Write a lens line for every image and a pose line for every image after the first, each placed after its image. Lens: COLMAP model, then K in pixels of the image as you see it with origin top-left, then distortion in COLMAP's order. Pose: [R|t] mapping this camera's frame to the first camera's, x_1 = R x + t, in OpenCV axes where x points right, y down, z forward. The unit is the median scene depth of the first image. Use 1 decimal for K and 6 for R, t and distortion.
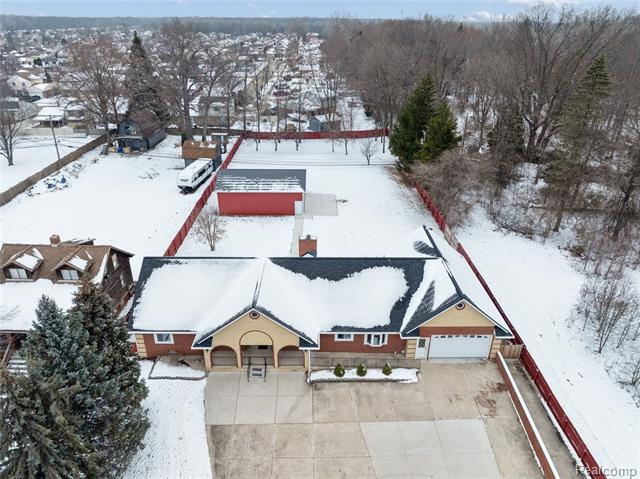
lens RADIAL K [[450.8, 0, 322.7], [0, 450.8, 237.3], [0, 0, 1]] dist [-0.037872, -0.005437]
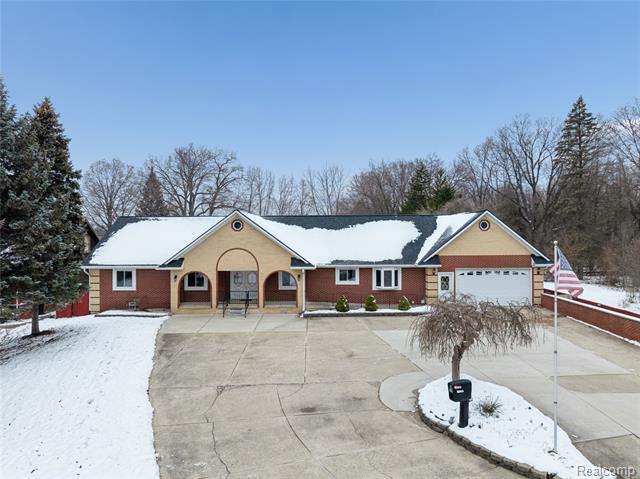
lens RADIAL K [[450.8, 0, 322.7], [0, 450.8, 237.3], [0, 0, 1]] dist [-0.037872, -0.005437]
pose [[0.999864, -0.015375, -0.005907, 0.009374], [0.011205, 0.897835, -0.440188, 0.511795], [0.012071, 0.440063, 0.897886, 0.243178]]
